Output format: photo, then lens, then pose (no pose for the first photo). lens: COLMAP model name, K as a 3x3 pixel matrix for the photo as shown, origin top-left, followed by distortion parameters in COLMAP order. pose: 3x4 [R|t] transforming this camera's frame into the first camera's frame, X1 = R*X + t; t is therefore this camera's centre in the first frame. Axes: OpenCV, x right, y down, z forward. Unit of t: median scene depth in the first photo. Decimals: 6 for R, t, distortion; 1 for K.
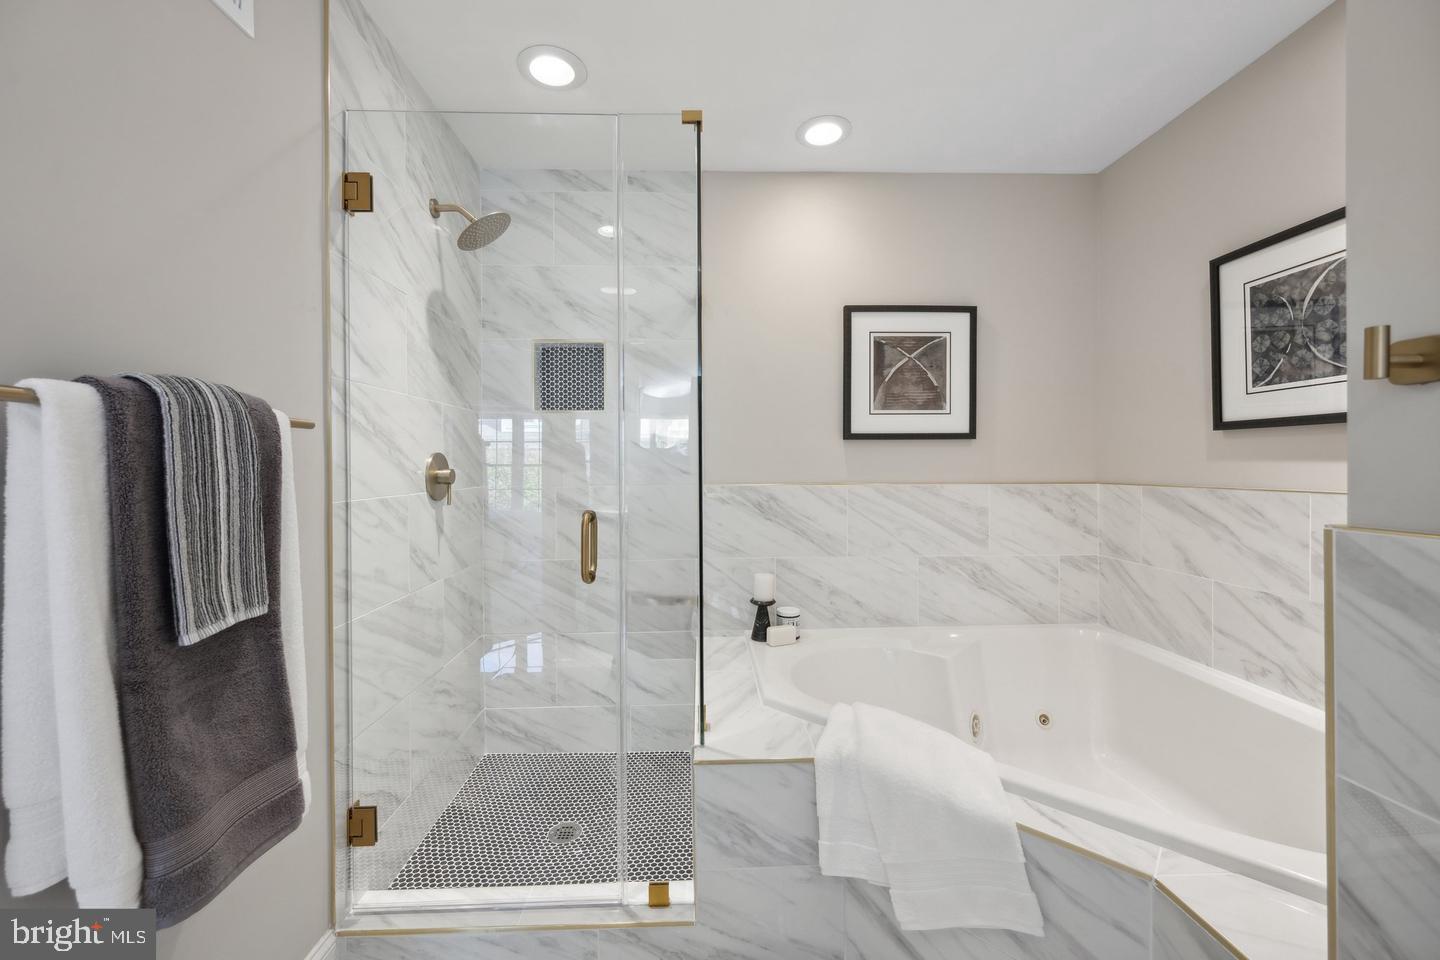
lens RADIAL K [[572.1, 0, 715.8], [0, 572.1, 465.8], [0, 0, 1]] dist [-0.002118, 0.000024]
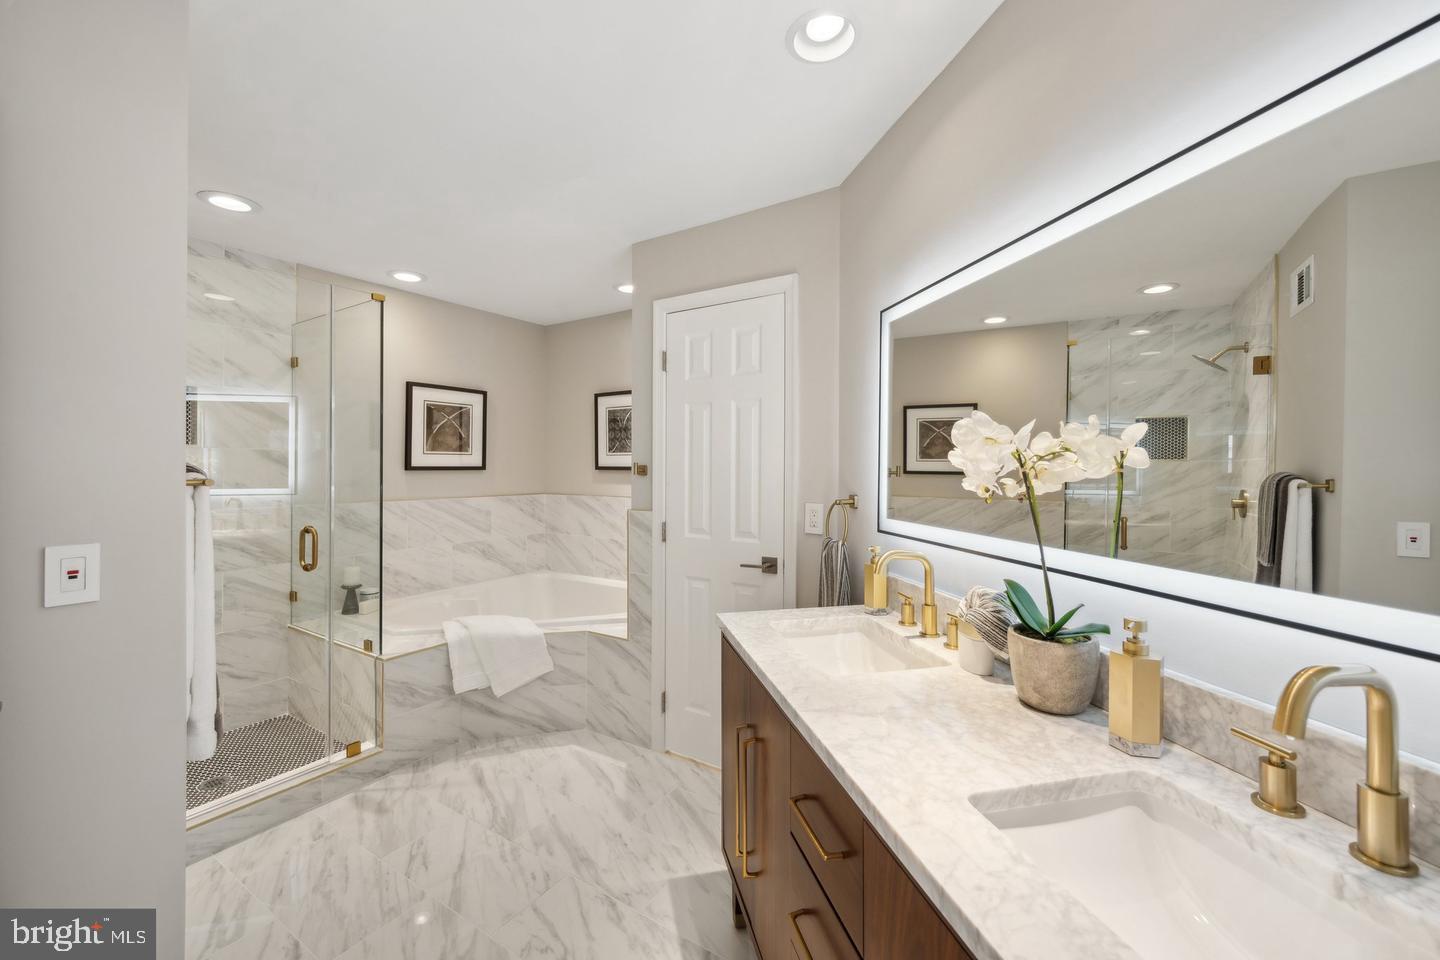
lens RADIAL K [[572.1, 0, 715.8], [0, 572.1, 465.8], [0, 0, 1]] dist [-0.002118, 0.000024]
pose [[0.576086, 0.006125, 0.817366, -0.532659], [-0.005190, 0.999979, -0.003835, -0.056409], [-0.817373, -0.002033, 0.576105, -0.524006]]
